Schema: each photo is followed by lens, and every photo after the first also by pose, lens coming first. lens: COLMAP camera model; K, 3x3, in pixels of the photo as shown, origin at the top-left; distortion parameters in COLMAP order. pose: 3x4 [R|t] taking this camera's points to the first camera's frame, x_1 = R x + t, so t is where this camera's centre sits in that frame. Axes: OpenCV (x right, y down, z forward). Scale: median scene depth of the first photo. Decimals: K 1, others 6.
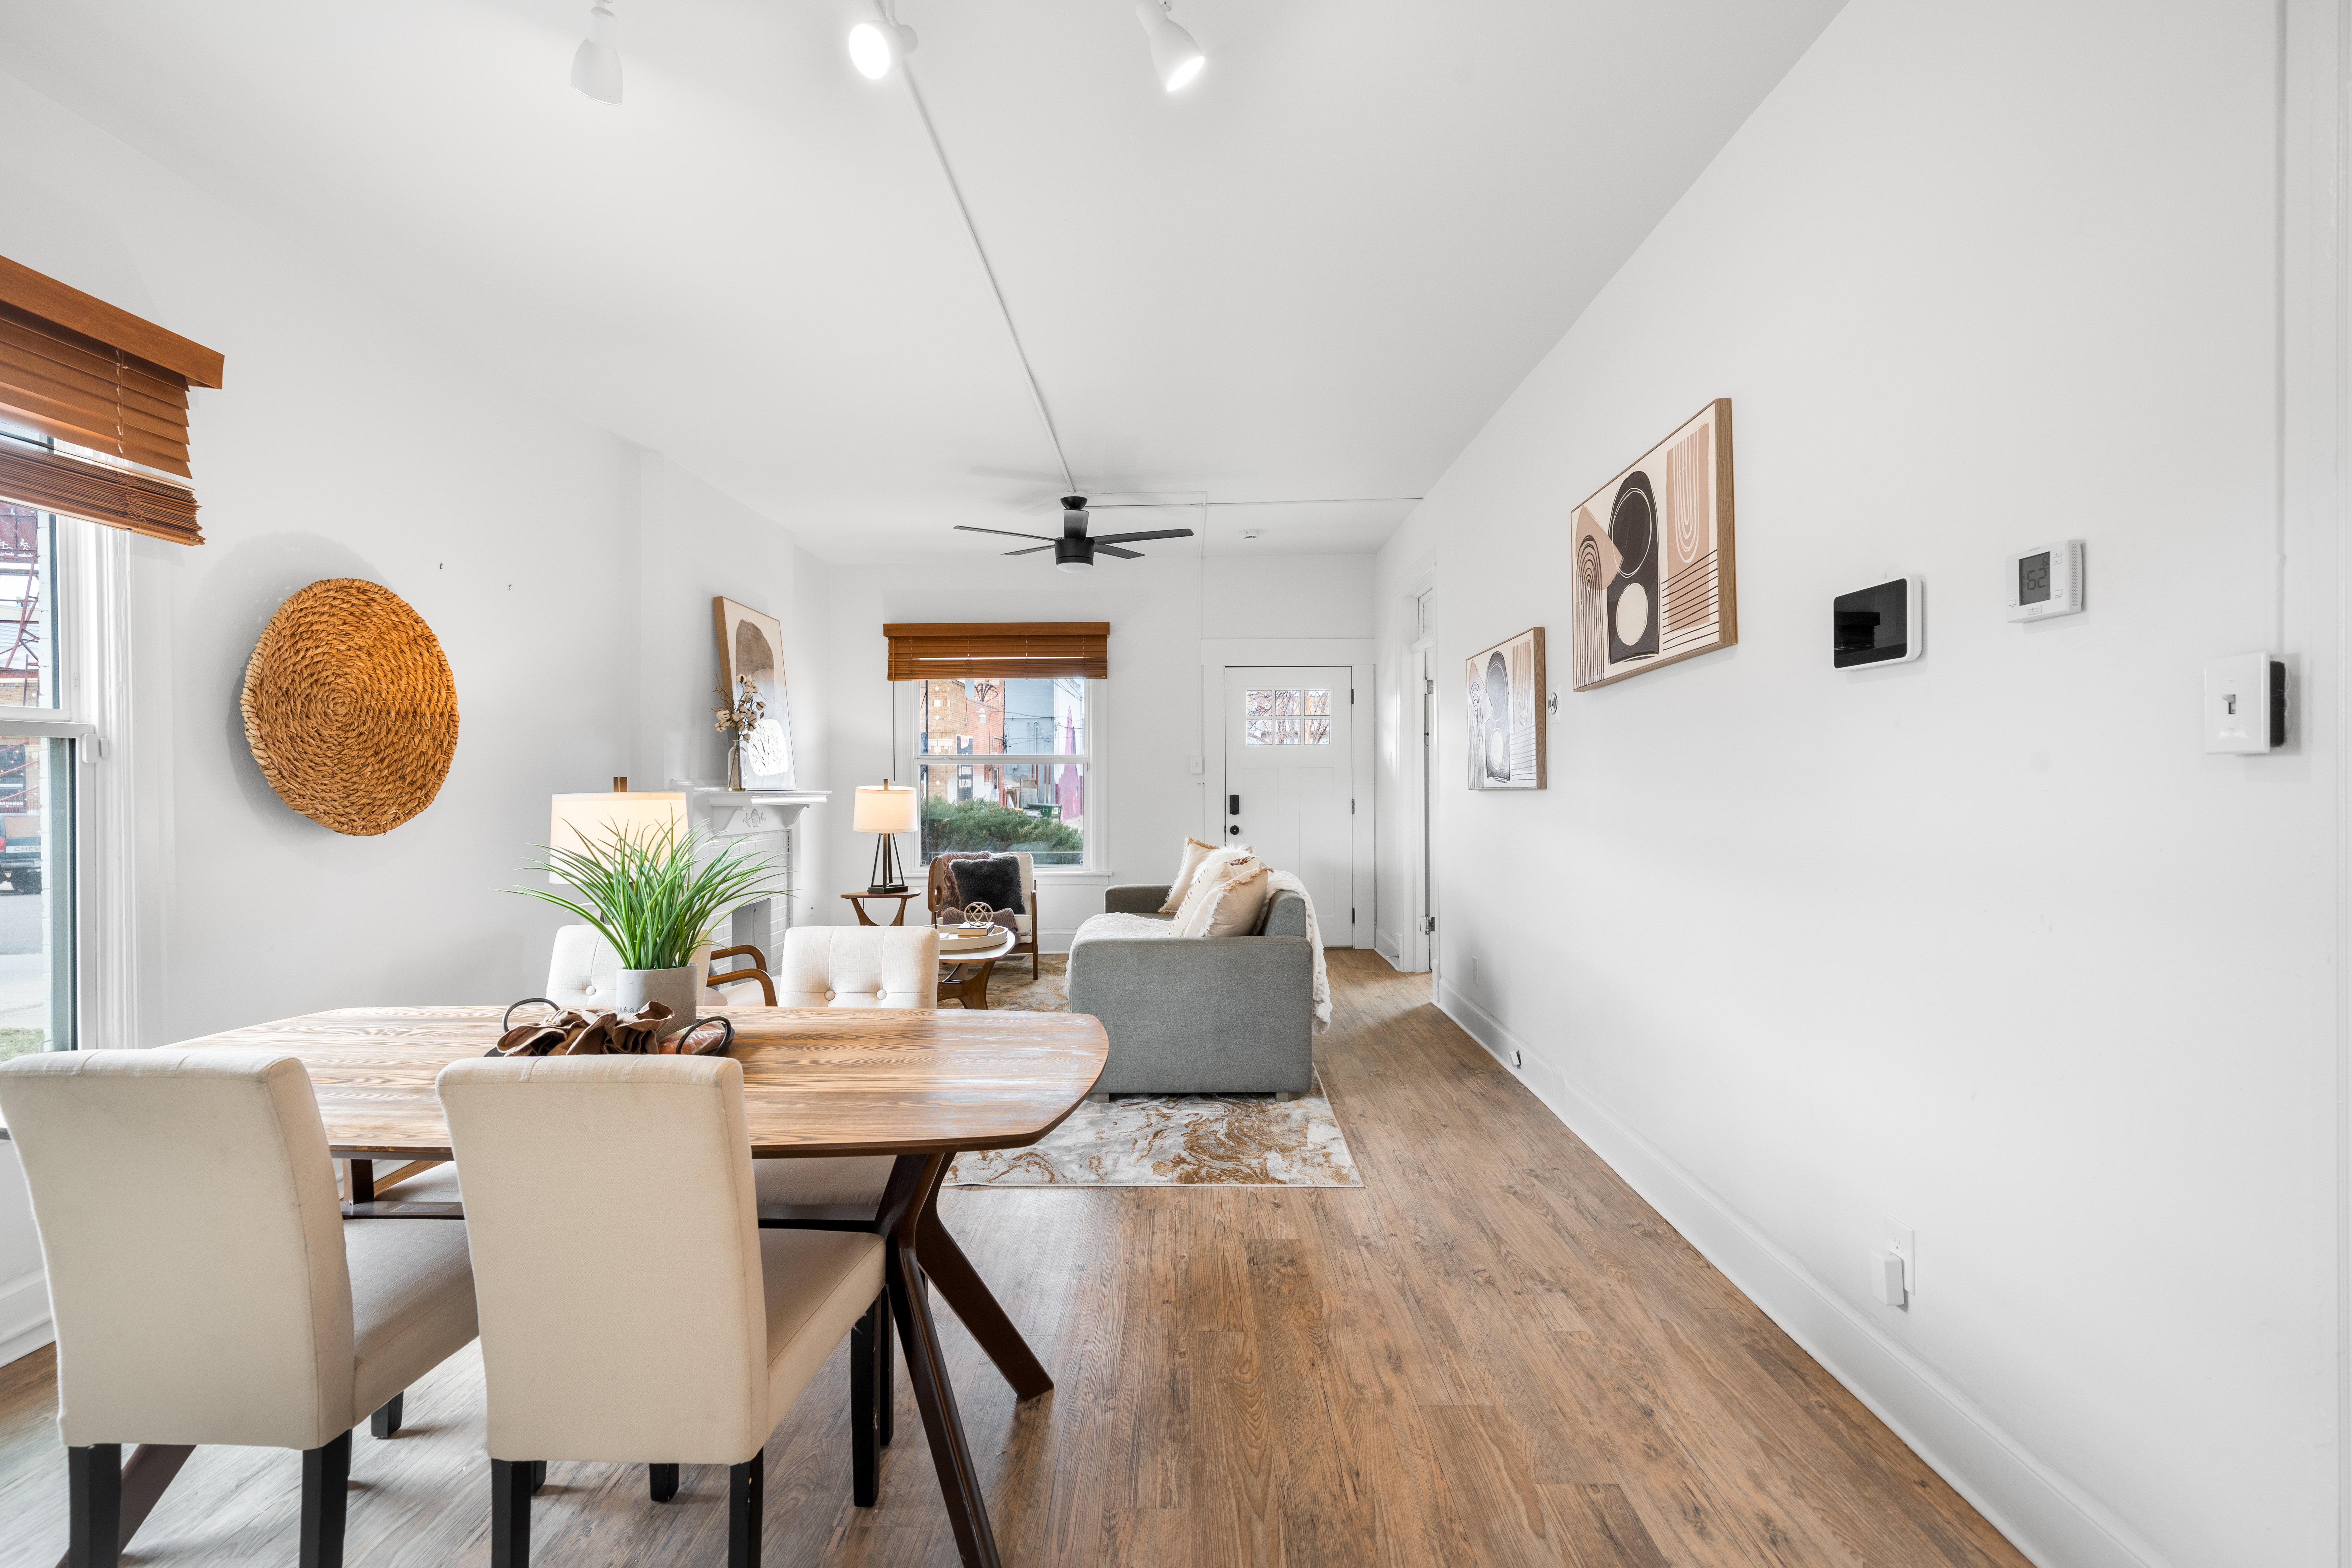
lens RADIAL K [[1015.8, 0, 1176.0], [0, 1015.8, 784.0], [0, 0, 1]] dist [0.000110, -0.000015]
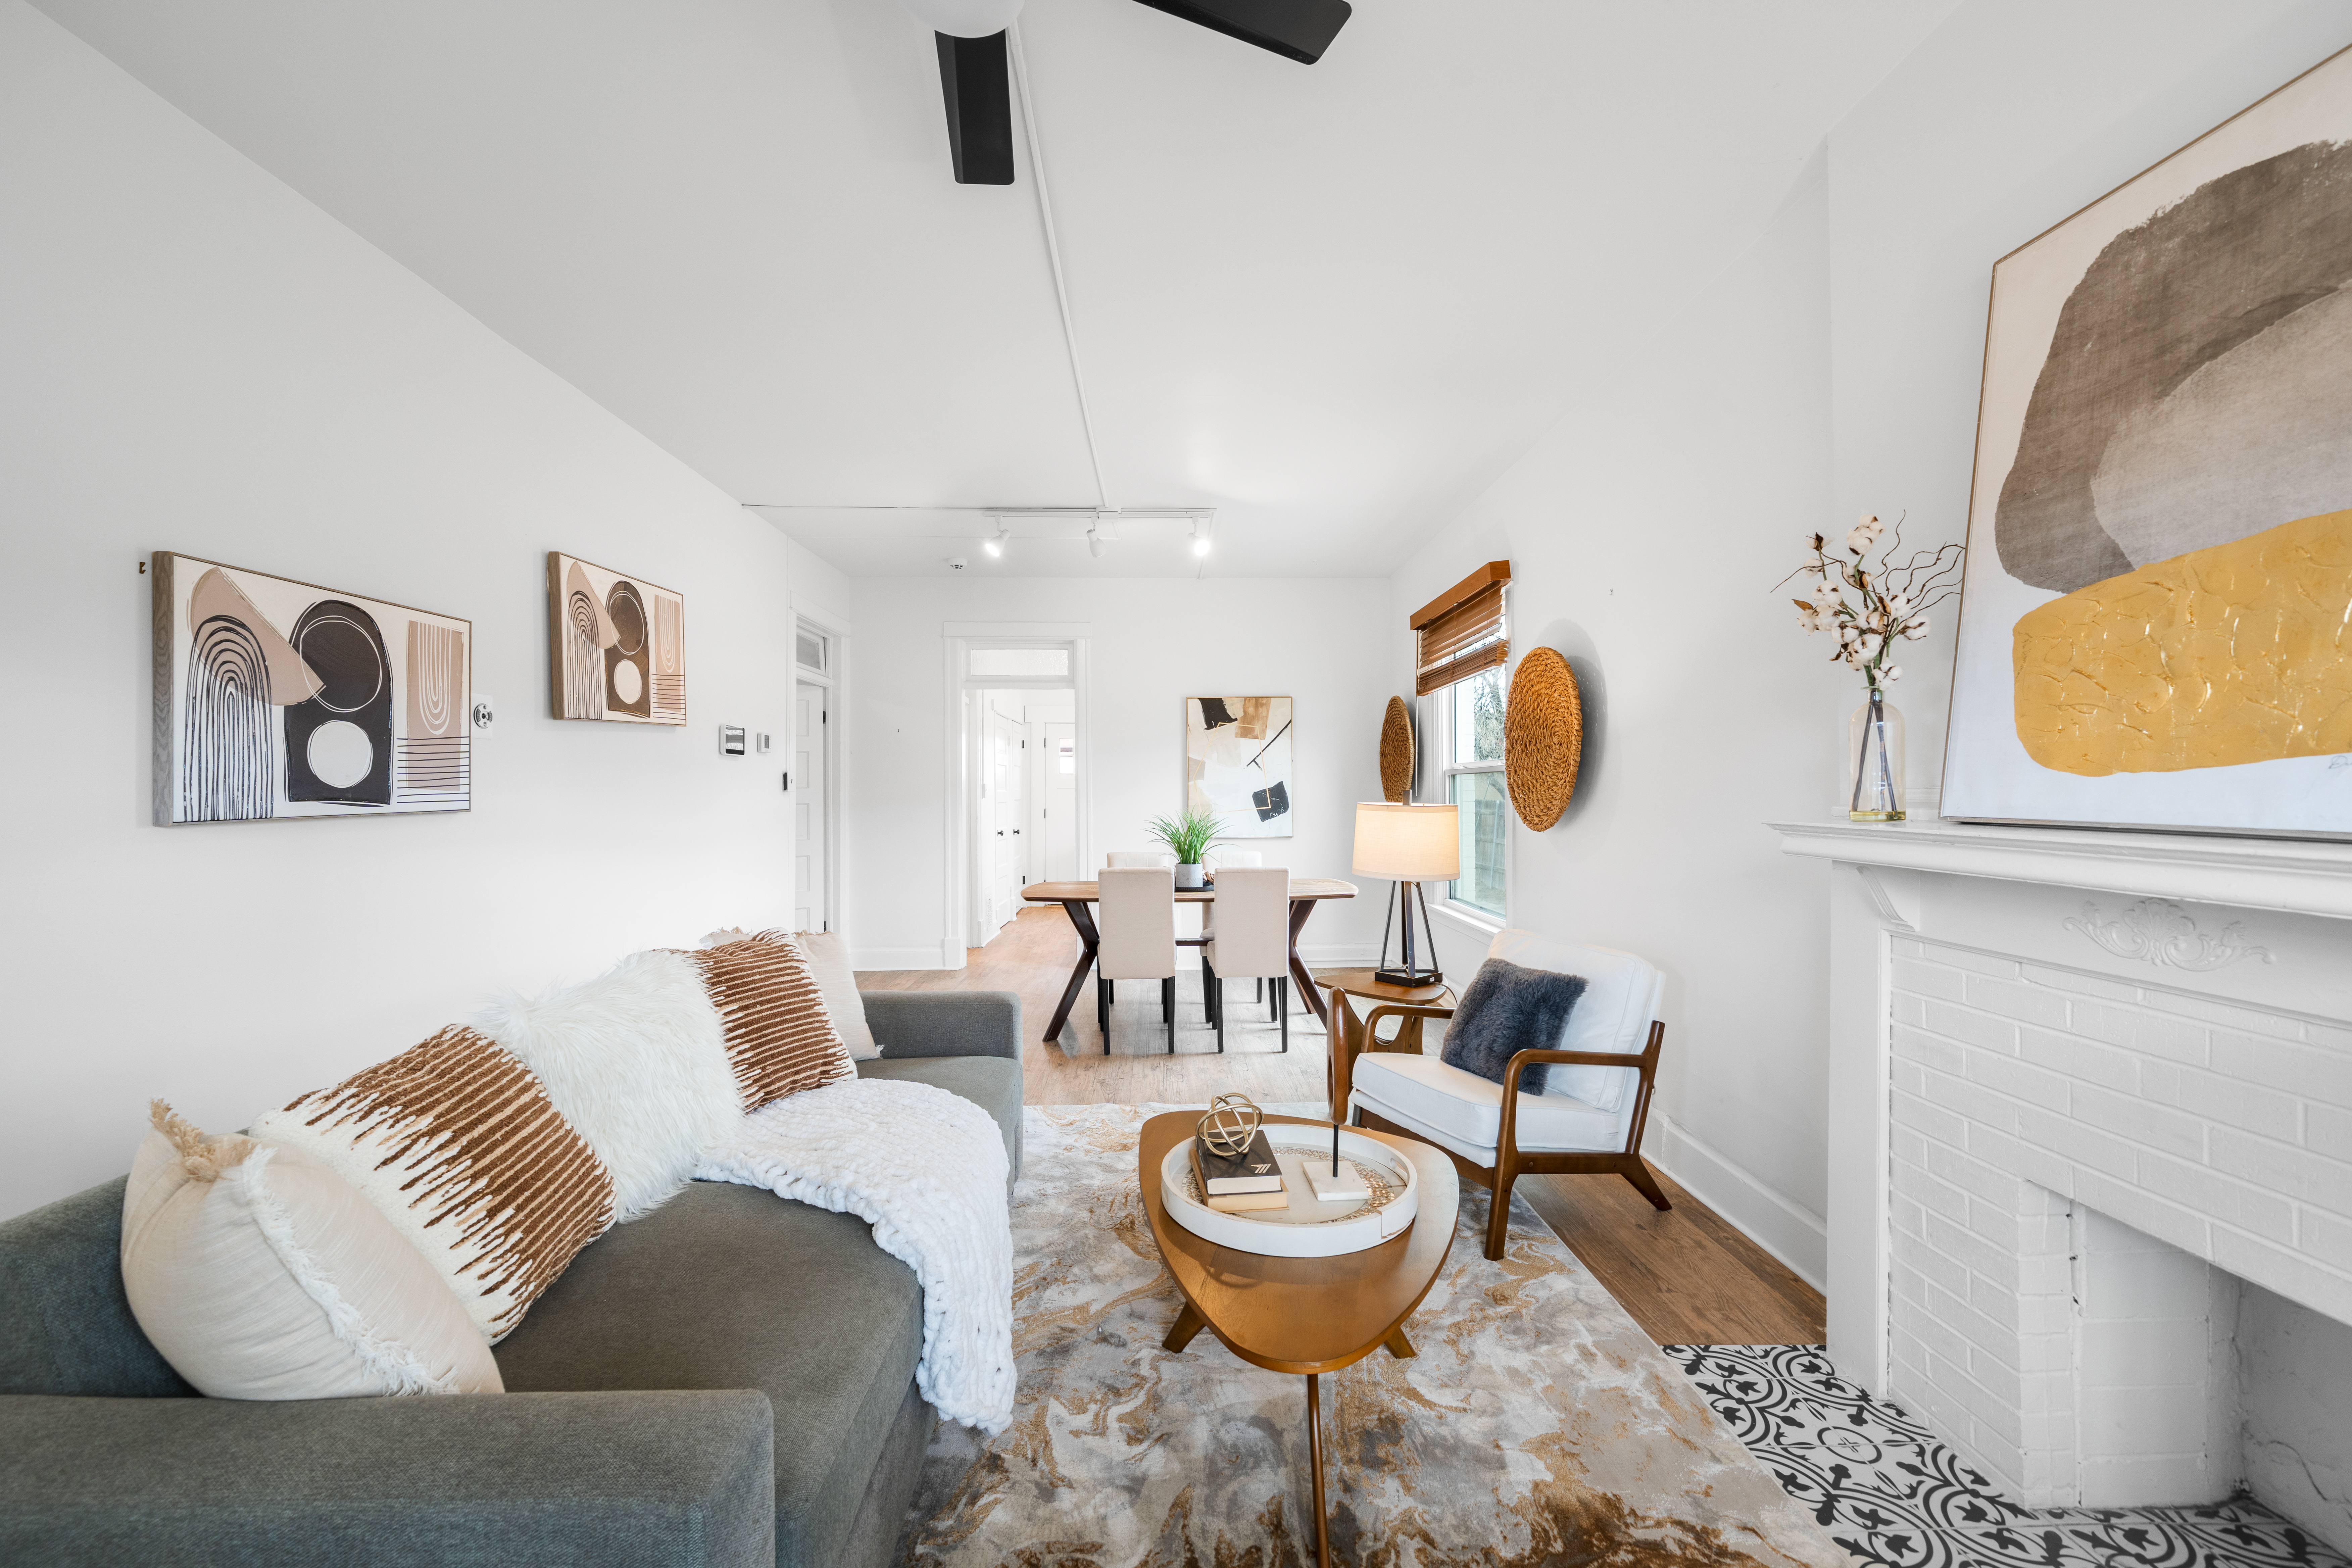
lens RADIAL K [[929.8, 0, 1176.6], [0, 929.8, 786.7], [0, 0, 1]] dist [-0.002176, 0.000141]
pose [[-0.999589, 0.007895, -0.027549, -0.197893], [0.007957, 0.999966, -0.002156, -0.008654], [0.027531, -0.002374, -0.999618, 1.665649]]
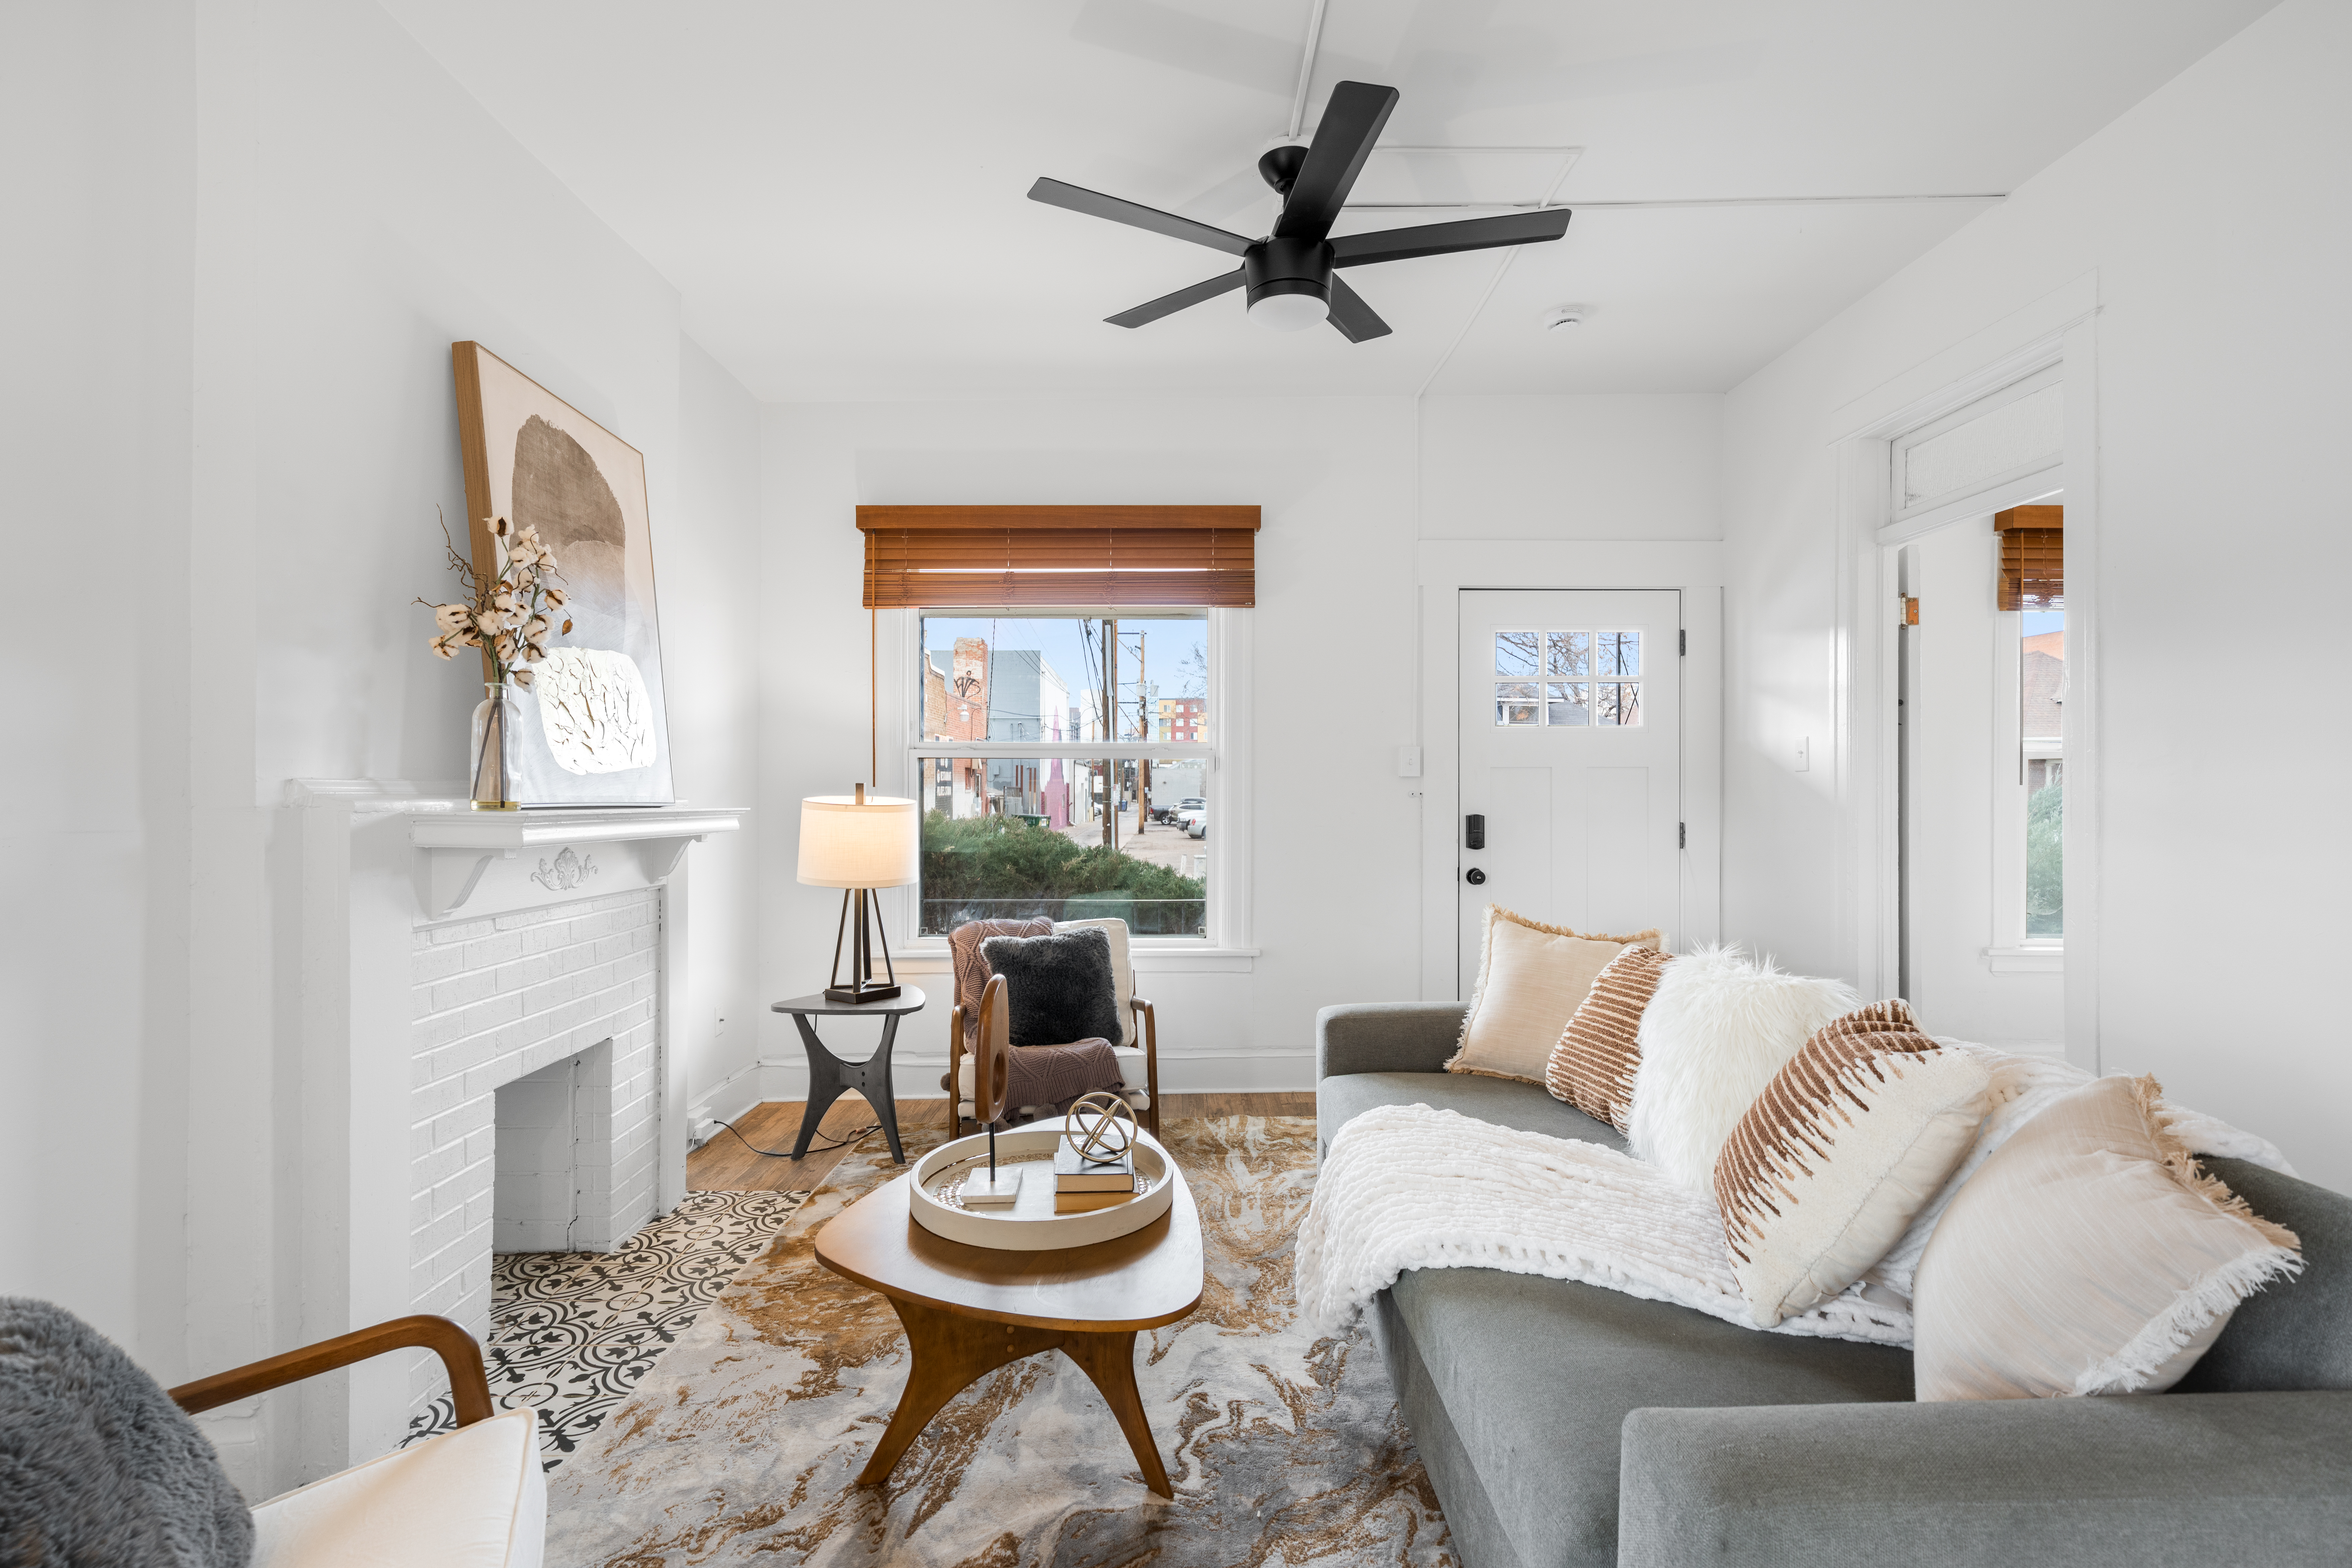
lens RADIAL K [[1077.7, 0, 1176.0], [0, 1077.7, 787.9], [0, 0, 1]] dist [-0.000777, 0.000148]
pose [[0.999898, 0.004479, 0.013578, -0.208240], [-0.004420, 0.999981, -0.004370, -0.001377], [-0.013598, 0.004310, 0.999898, 0.707304]]
